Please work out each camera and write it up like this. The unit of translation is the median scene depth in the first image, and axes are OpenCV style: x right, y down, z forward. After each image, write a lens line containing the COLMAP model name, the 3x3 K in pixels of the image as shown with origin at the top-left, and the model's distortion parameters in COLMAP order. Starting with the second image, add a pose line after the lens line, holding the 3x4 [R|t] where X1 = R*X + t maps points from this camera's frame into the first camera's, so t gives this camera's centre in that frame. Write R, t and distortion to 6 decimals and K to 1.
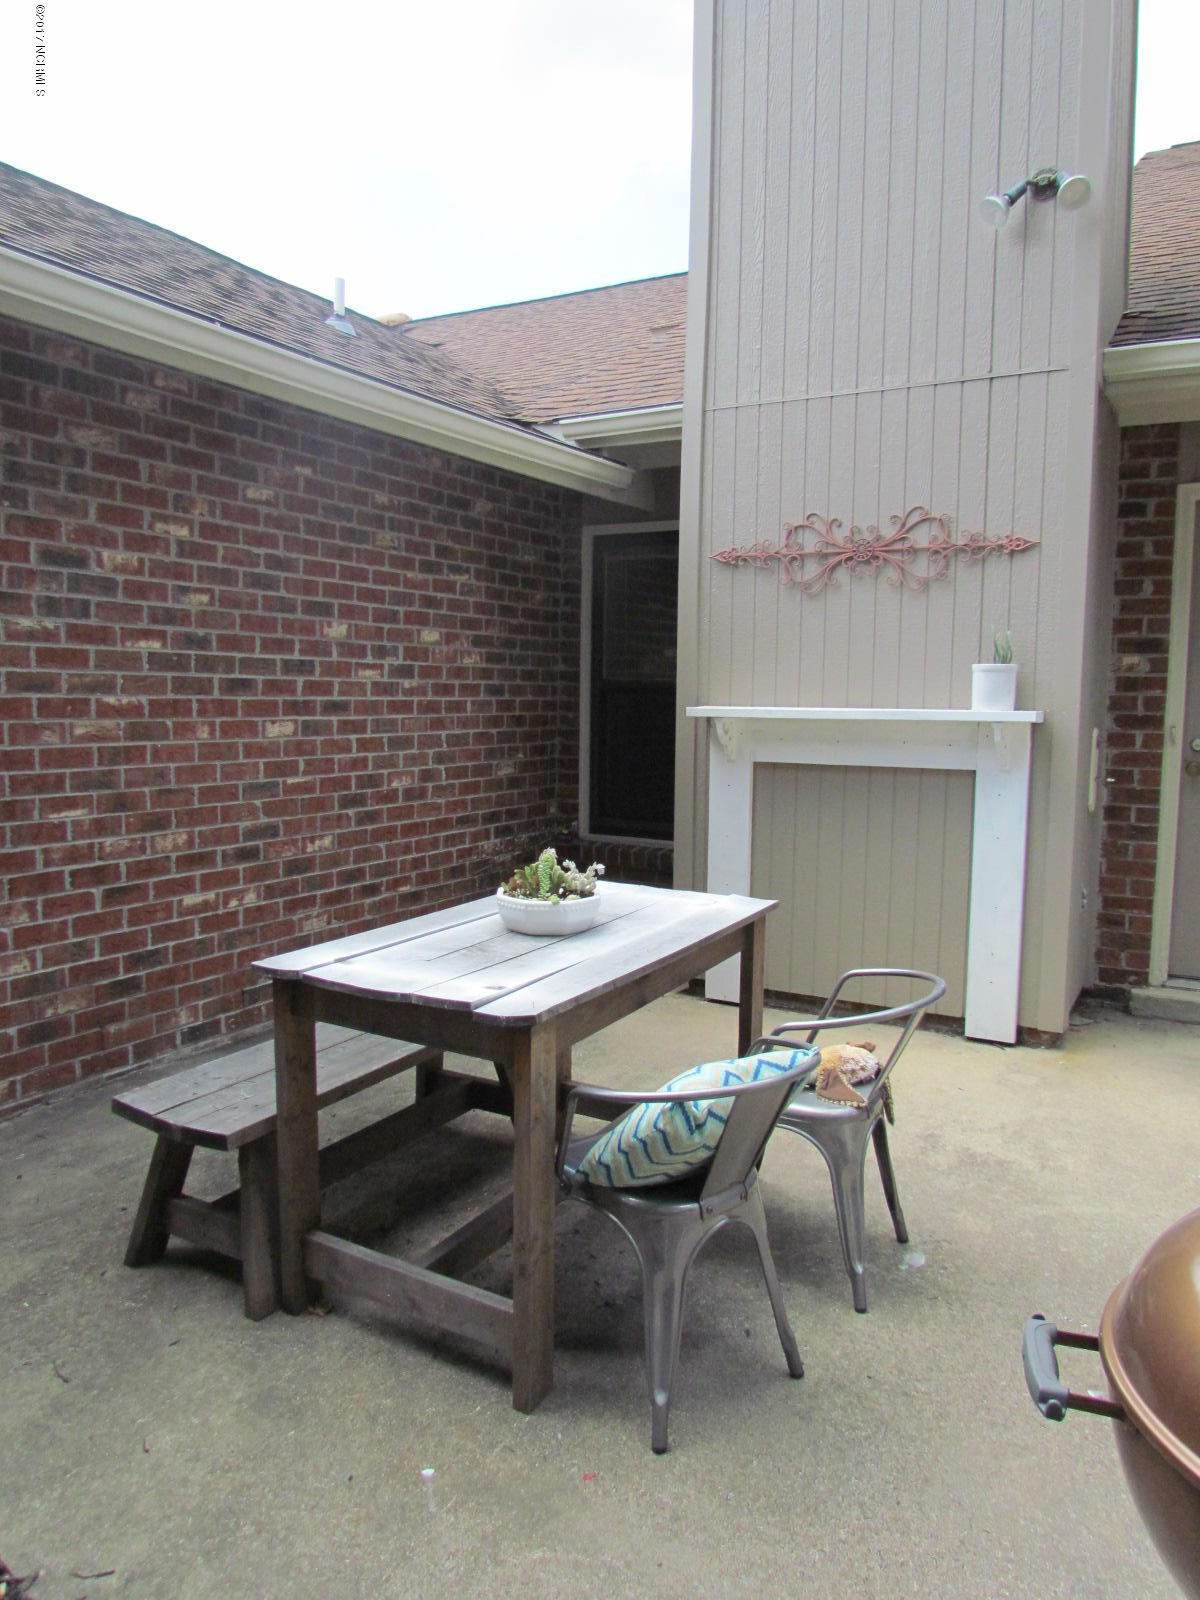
lens RADIAL K [[1141.5, 0, 590.5], [0, 1141.5, 798.6], [0, 0, 1]] dist [-0.022384, 0.010245]
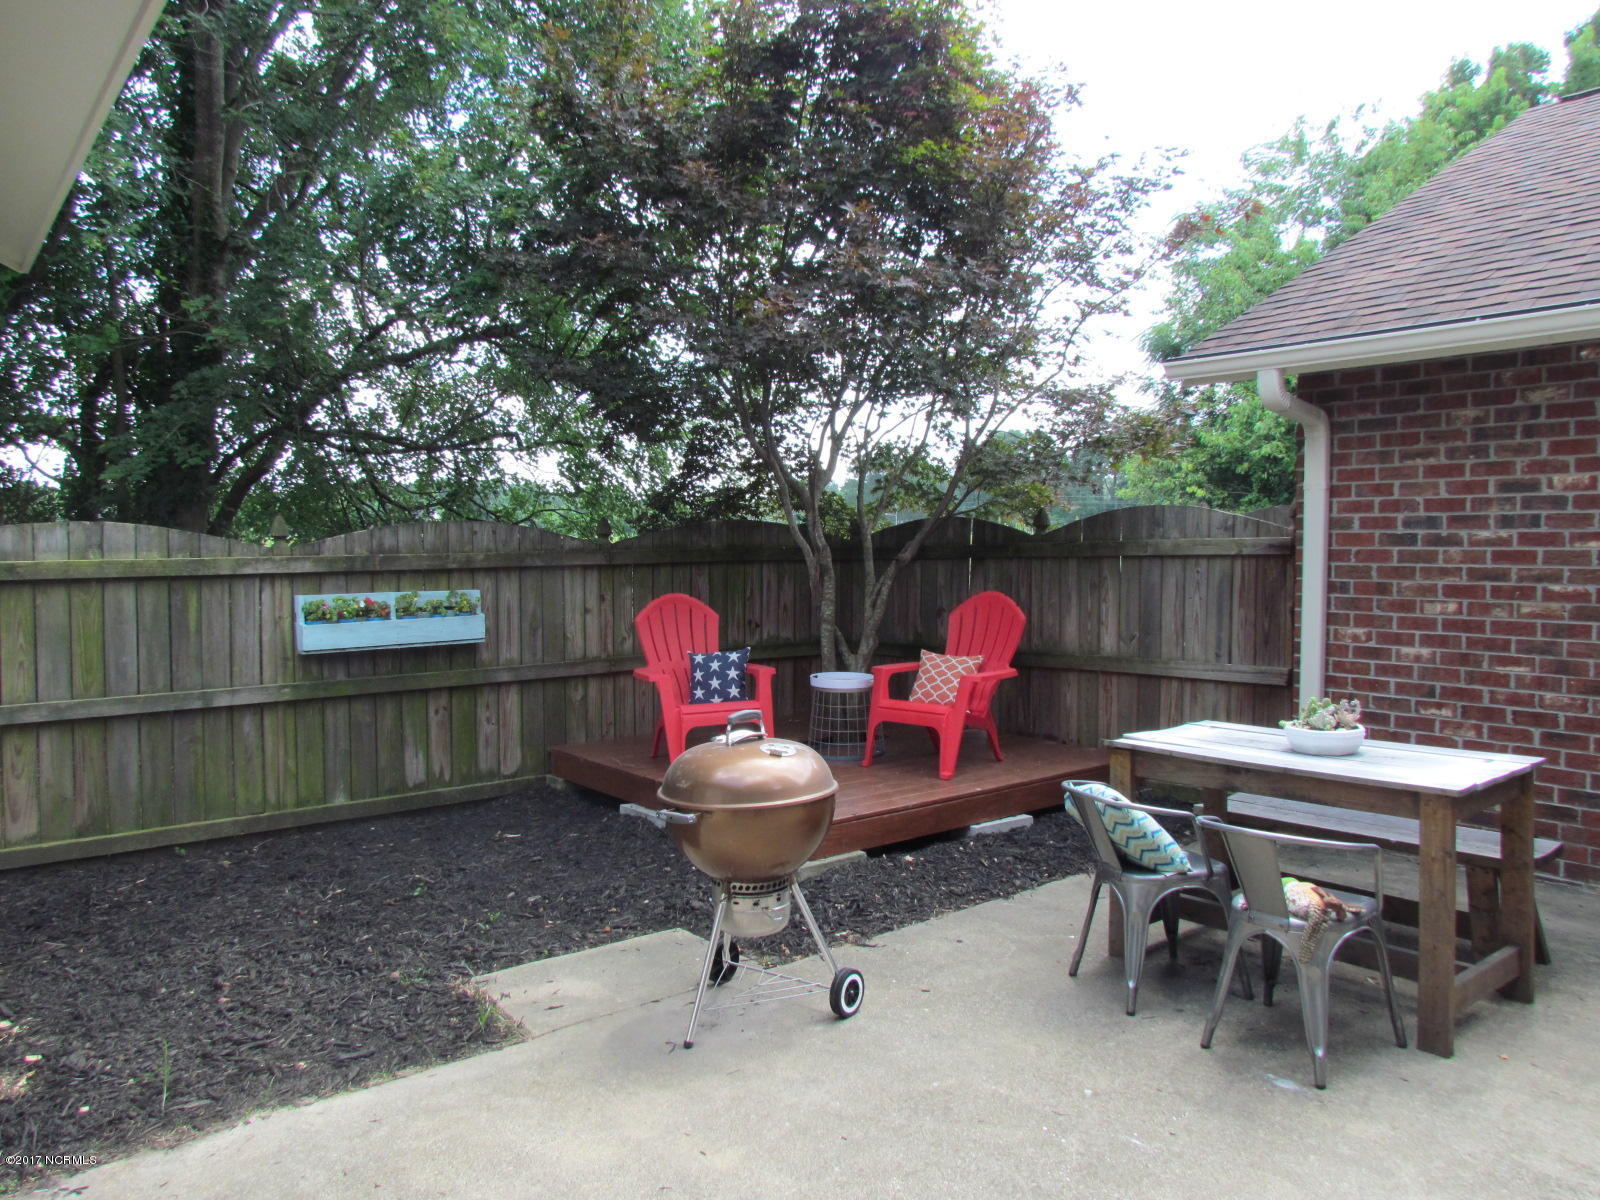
lens RADIAL K [[1141.5, 0, 810.8], [0, 1141.5, 607.3], [0, 0, 1]] dist [-0.022384, 0.010245]
pose [[-0.368707, 0.028949, -0.929095, 1.087323], [-0.094745, 0.993139, 0.068543, -0.071446], [0.924704, 0.113300, -0.363435, 0.670601]]
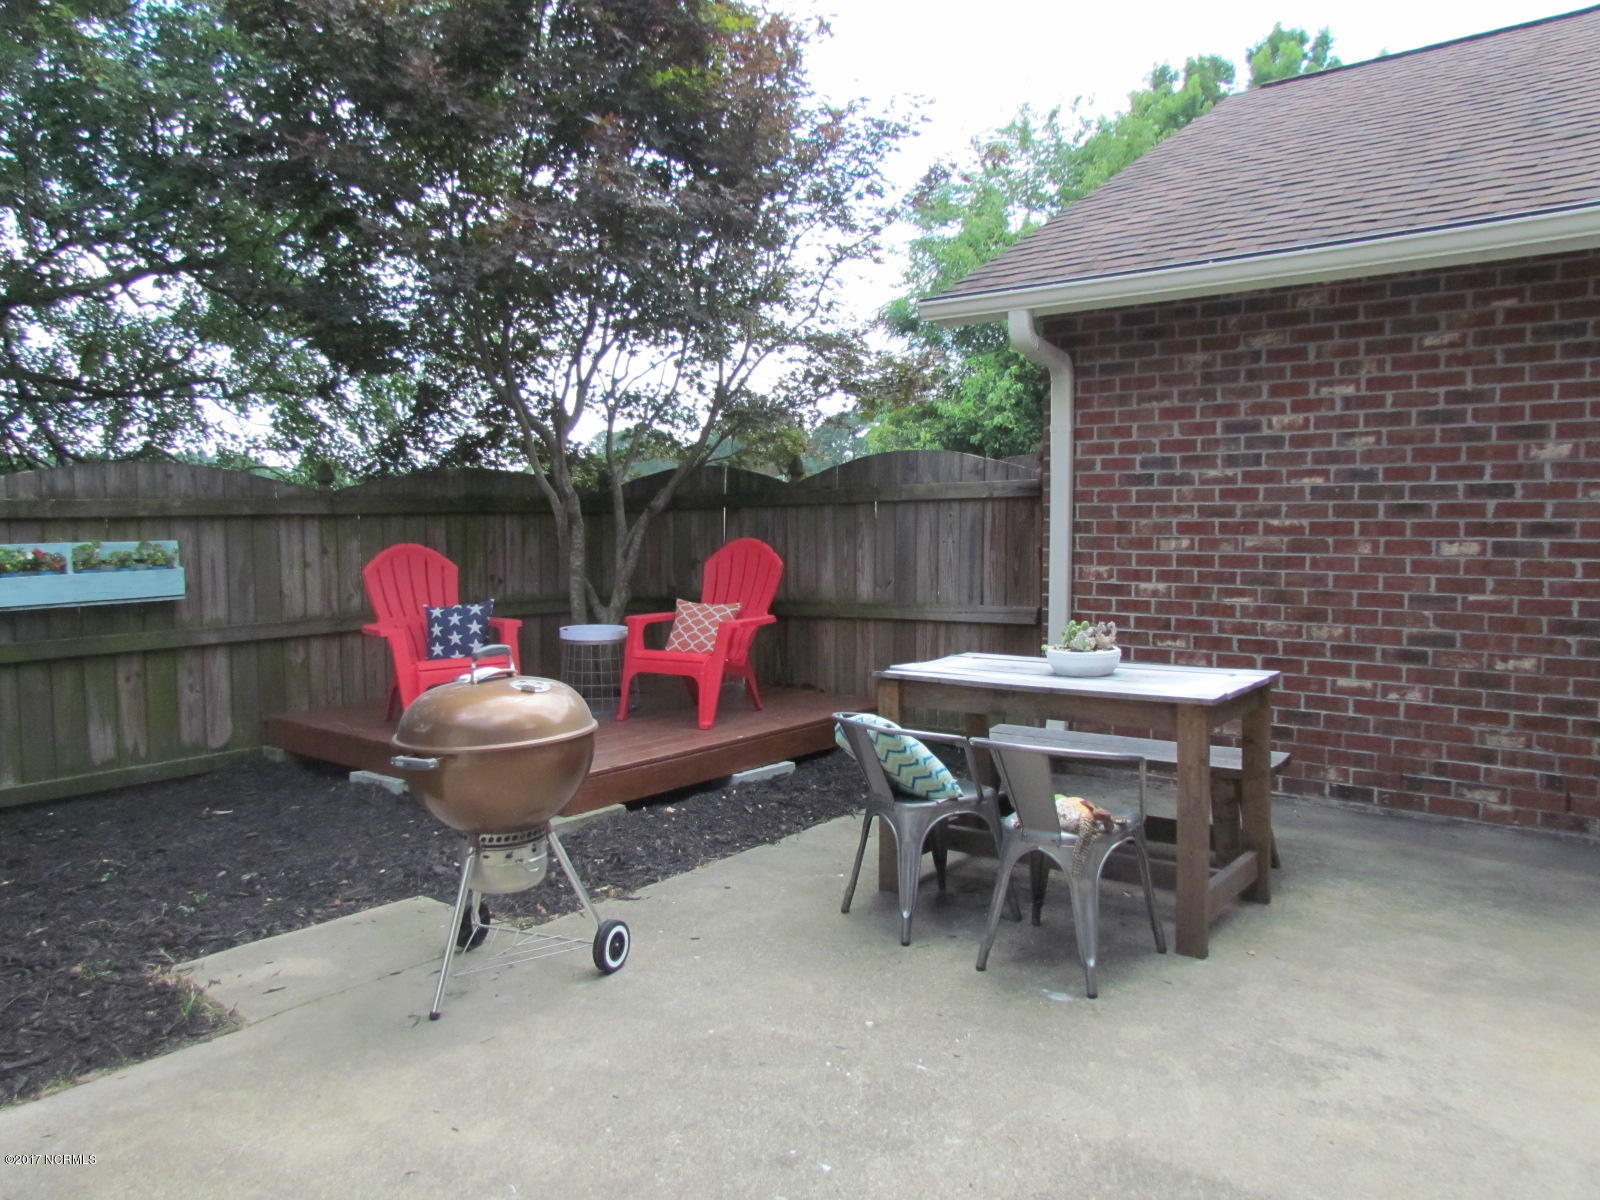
lens RADIAL K [[1141.5, 0, 804.8], [0, 1141.5, 606.6], [0, 0, 1]] dist [-0.022384, 0.010245]
pose [[-0.160168, 0.054159, -0.985603, 1.035558], [-0.093486, 0.993173, 0.069767, -0.027052], [0.982653, 0.103315, -0.154012, 0.645938]]
